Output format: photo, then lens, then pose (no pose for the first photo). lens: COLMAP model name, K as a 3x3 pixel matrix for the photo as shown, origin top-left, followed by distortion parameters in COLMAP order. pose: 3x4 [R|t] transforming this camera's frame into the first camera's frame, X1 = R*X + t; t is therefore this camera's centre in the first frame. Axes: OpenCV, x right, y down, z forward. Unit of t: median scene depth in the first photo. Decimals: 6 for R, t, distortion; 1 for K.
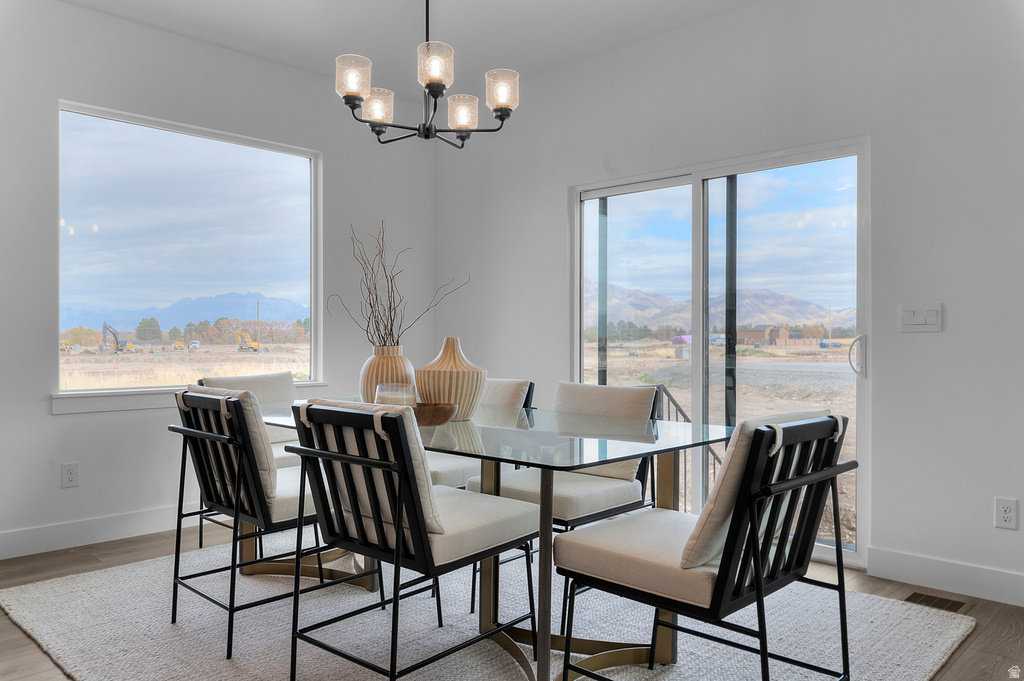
lens RADIAL K [[769.3, 0, 514.5], [0, 769.3, 335.7], [0, 0, 1]] dist [-0.005185, 0.002701]
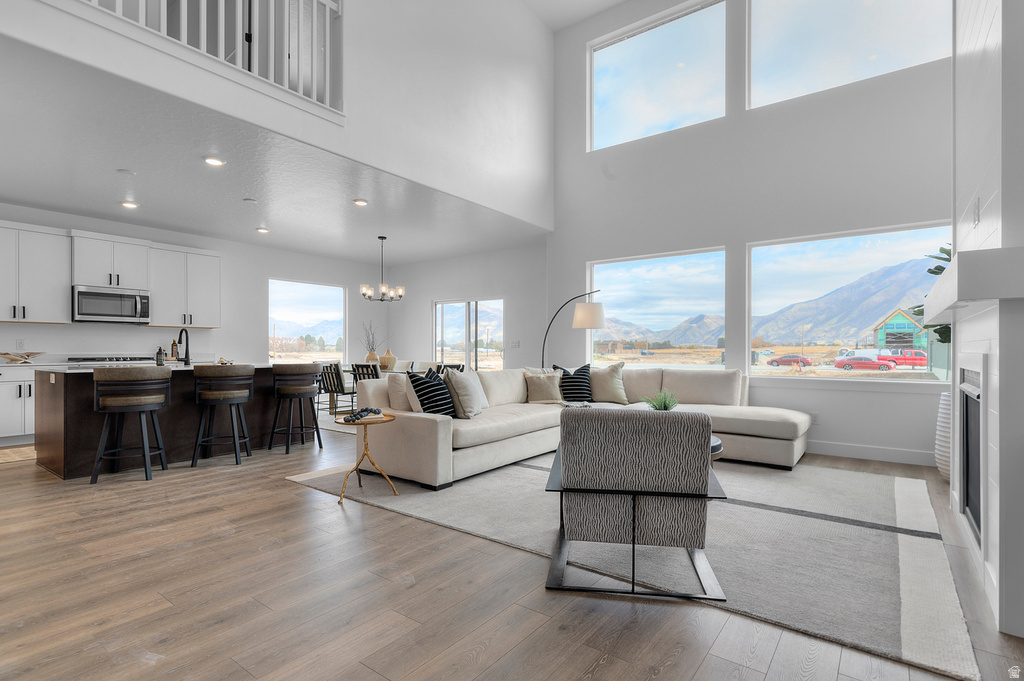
lens RADIAL K [[490.1, 0, 517.5], [0, 490.1, 347.3], [0, 0, 1]] dist [-0.003400, -0.000032]
pose [[0.991554, 0.001628, 0.129684, 0.339468], [-0.001585, 0.999999, -0.000440, -0.010218], [-0.129685, 0.000231, 0.991555, -2.178698]]
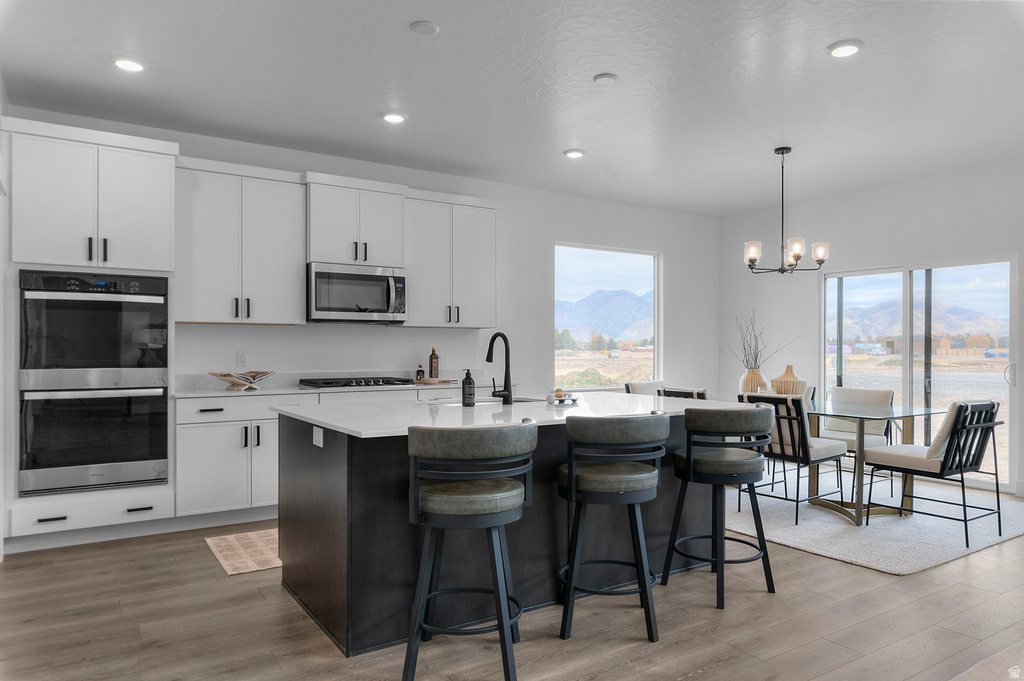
lens RADIAL K [[673.8, 0, 518.5], [0, 673.8, 344.5], [0, 0, 1]] dist [-0.005991, -0.000518]
pose [[0.973903, -0.000392, -0.226962, -0.509569], [-0.000042, 0.999998, -0.001910, -0.066230], [0.226963, 0.001870, 0.973902, -1.274615]]
